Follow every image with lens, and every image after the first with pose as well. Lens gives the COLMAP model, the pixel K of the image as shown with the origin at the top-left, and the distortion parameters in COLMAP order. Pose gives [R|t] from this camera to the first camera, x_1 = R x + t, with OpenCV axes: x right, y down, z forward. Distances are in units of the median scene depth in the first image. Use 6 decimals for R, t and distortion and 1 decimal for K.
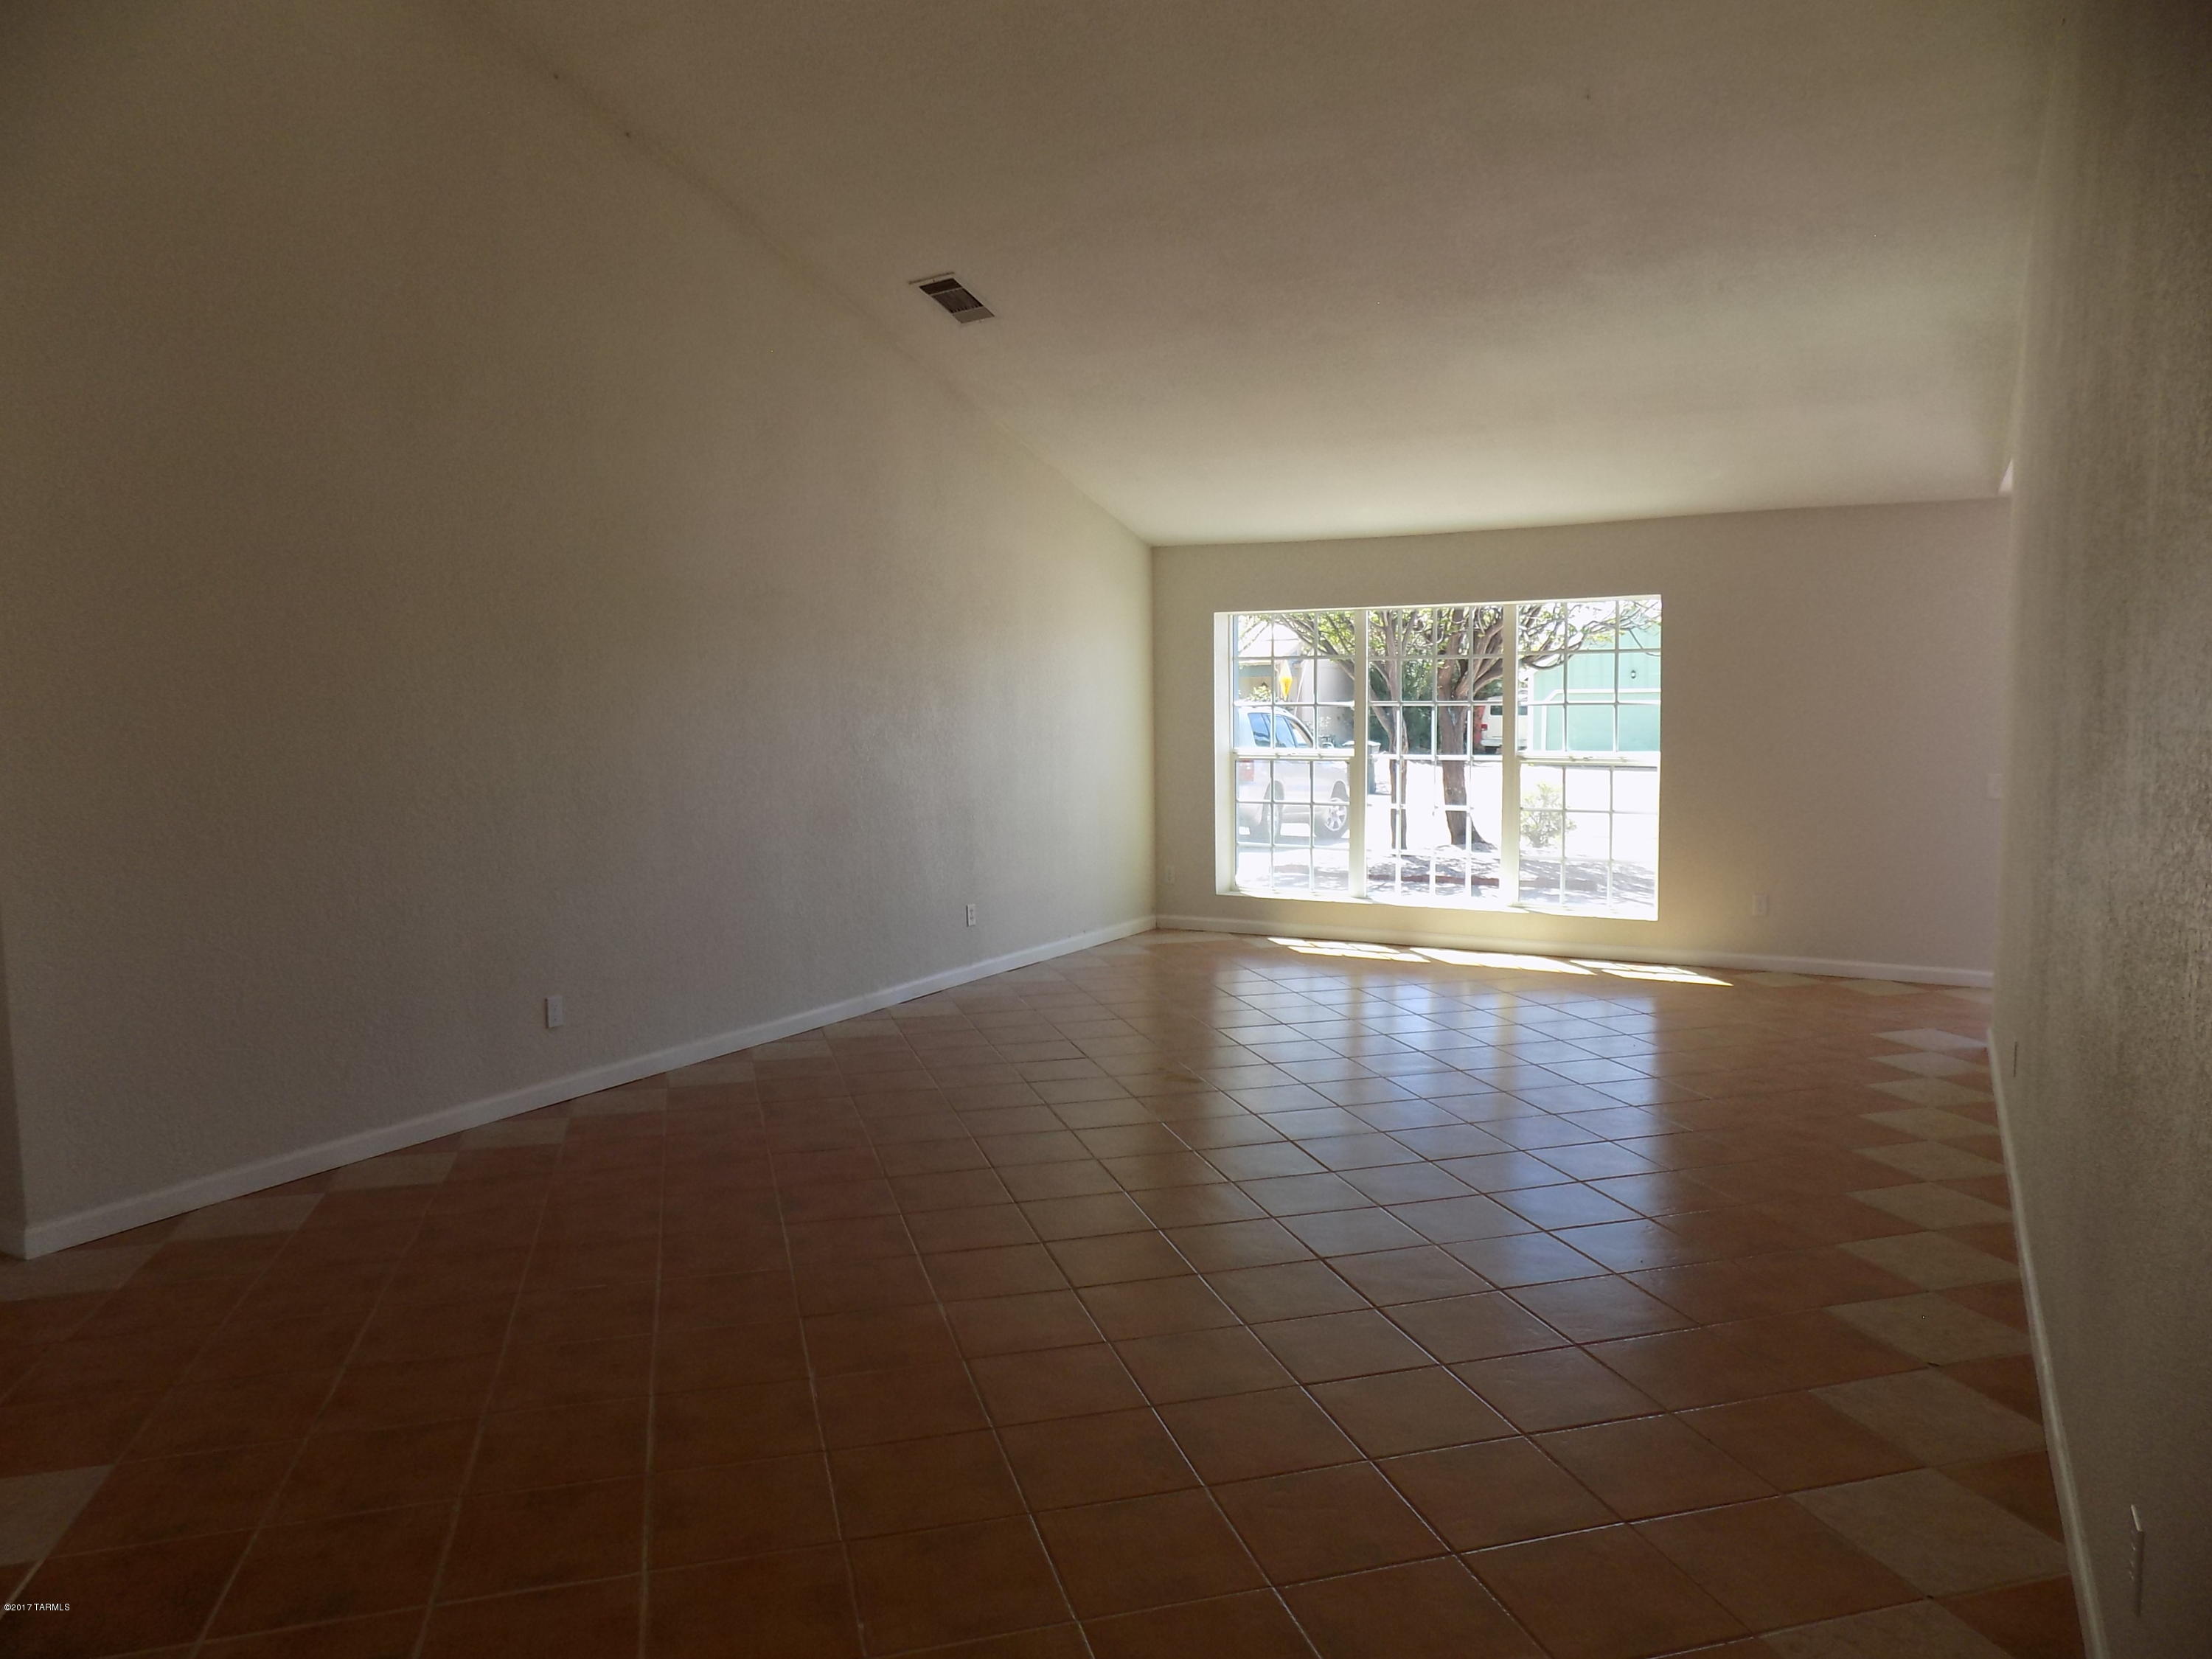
lens RADIAL K [[1492.0, 0, 1106.0], [0, 1492.0, 829.5], [0, 0, 1]] dist [-0.084384, 0.070222]
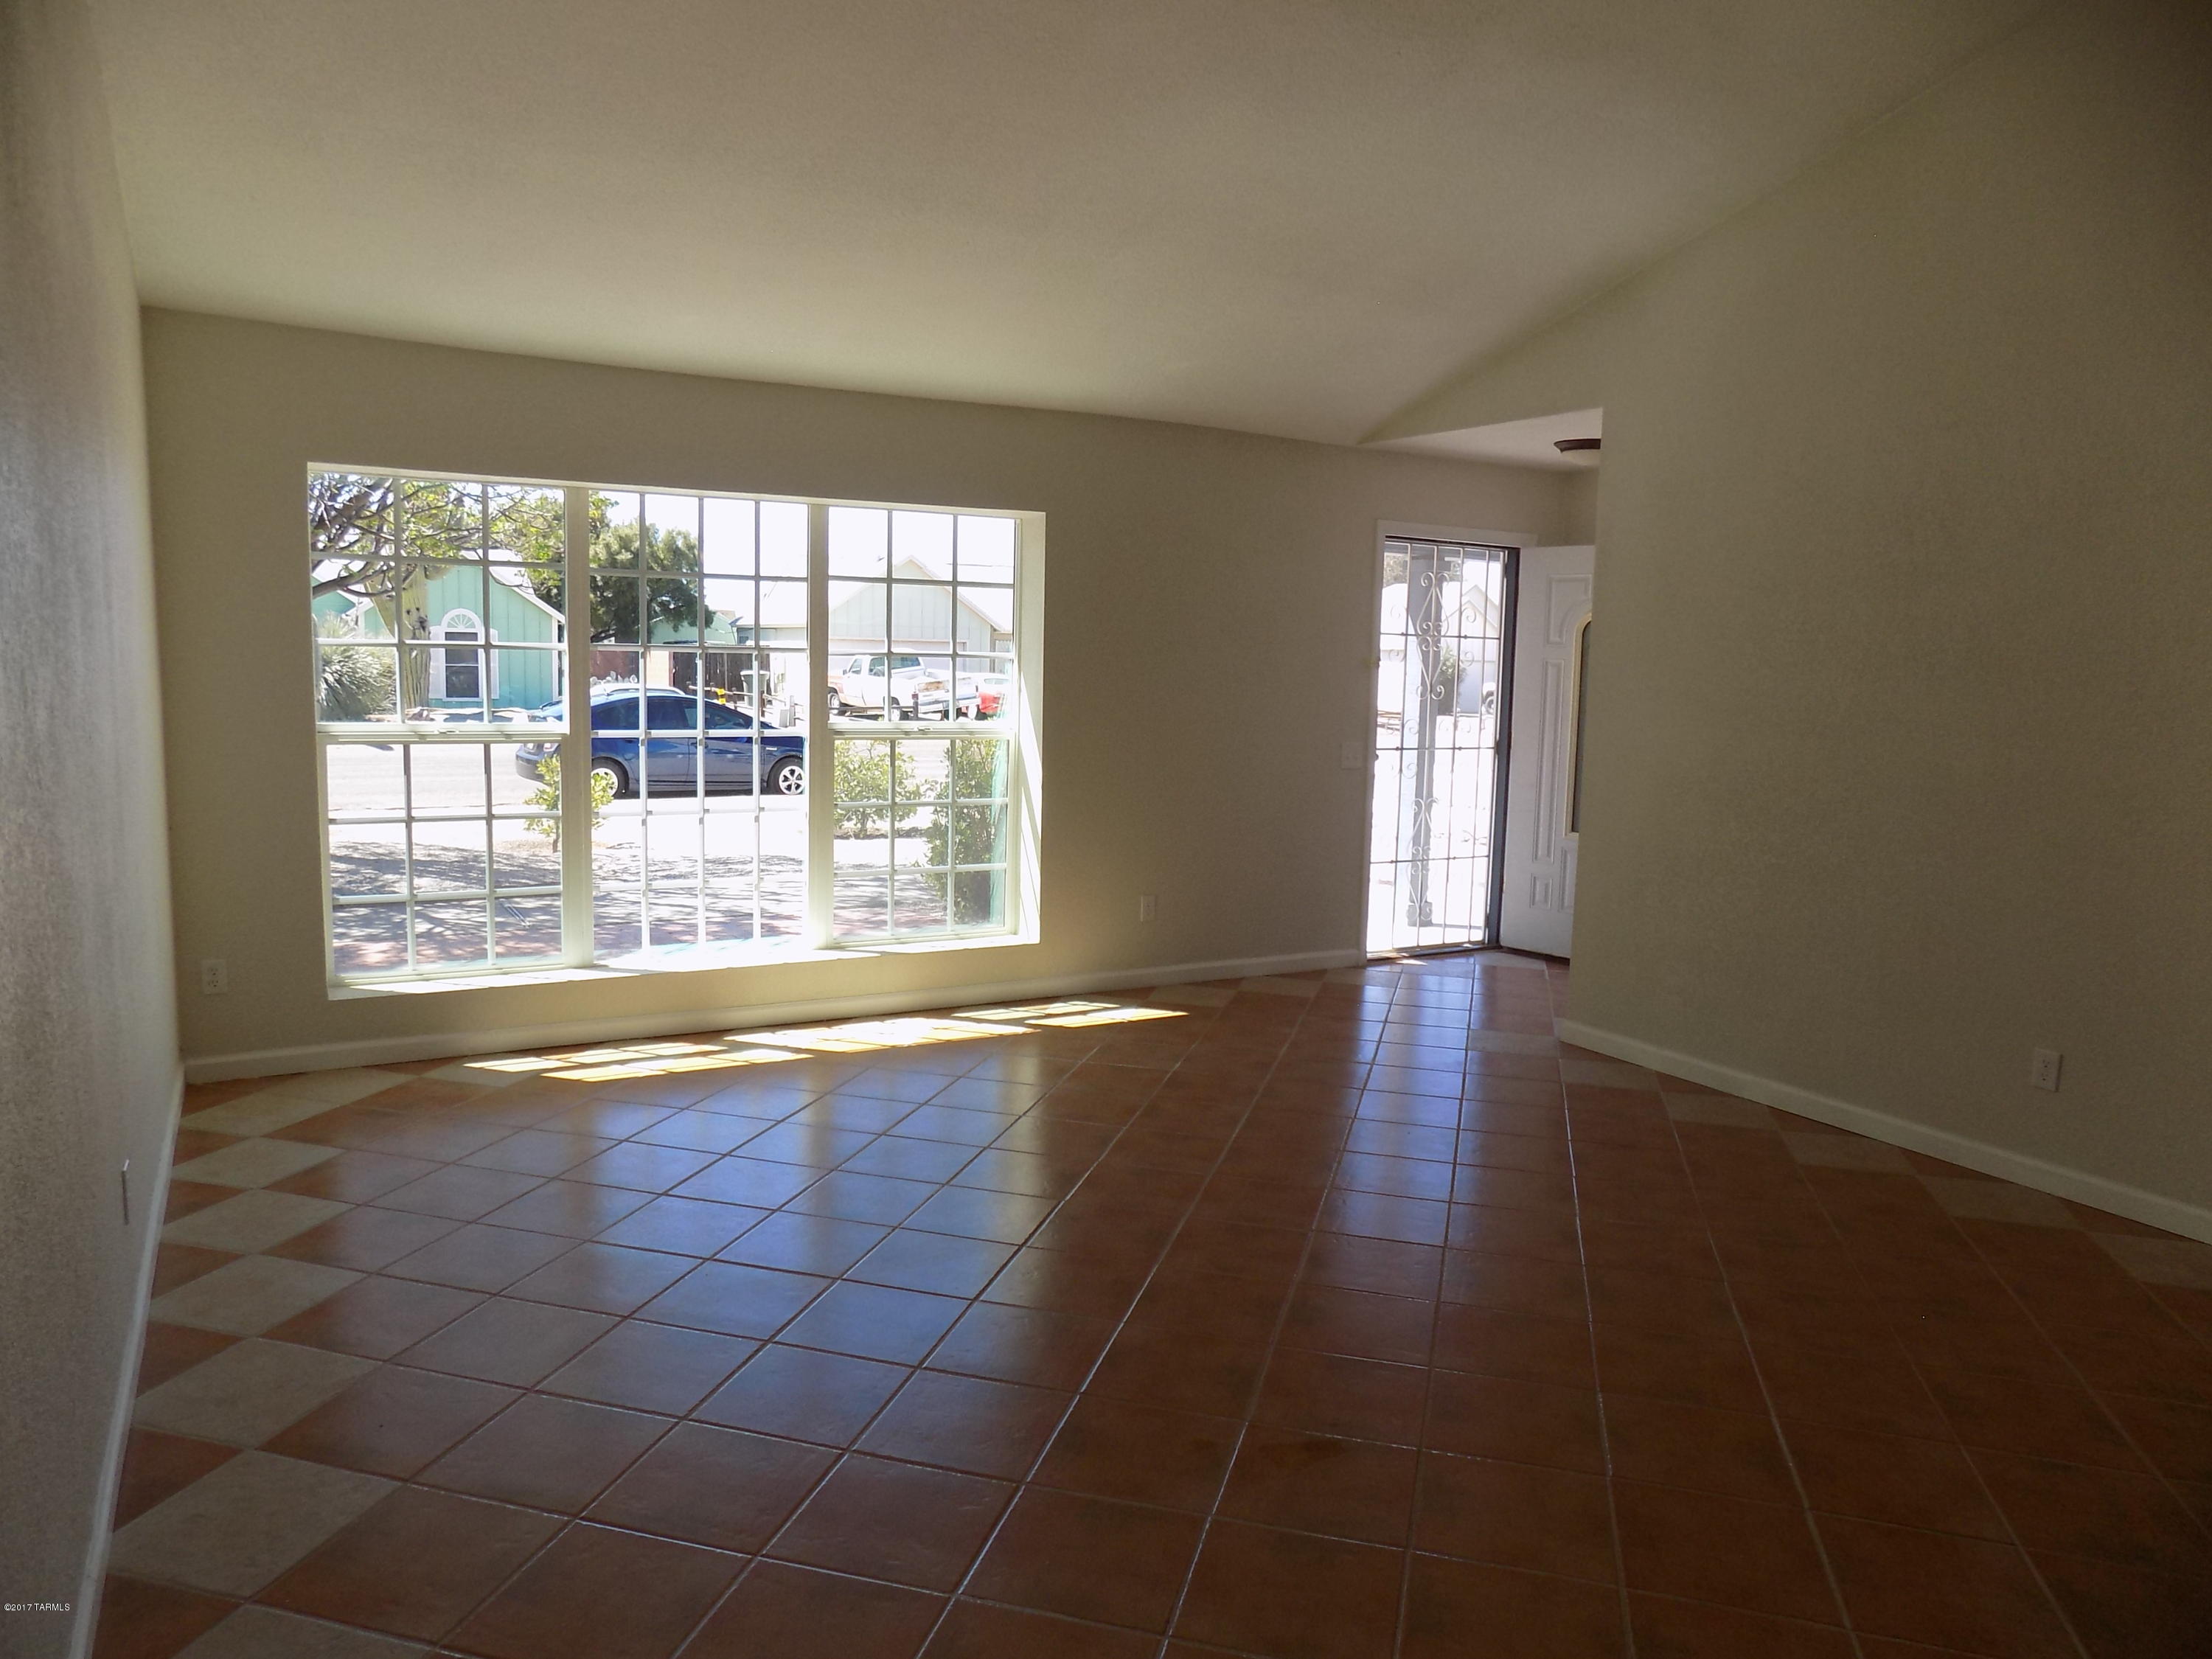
lens RADIAL K [[1492.0, 0, 1106.0], [0, 1492.0, 829.5], [0, 0, 1]] dist [-0.084384, 0.070222]
pose [[0.495006, -0.068549, 0.866181, -0.263042], [0.048491, 0.997509, 0.051231, -0.033516], [-0.867536, 0.016643, 0.497097, 0.572066]]
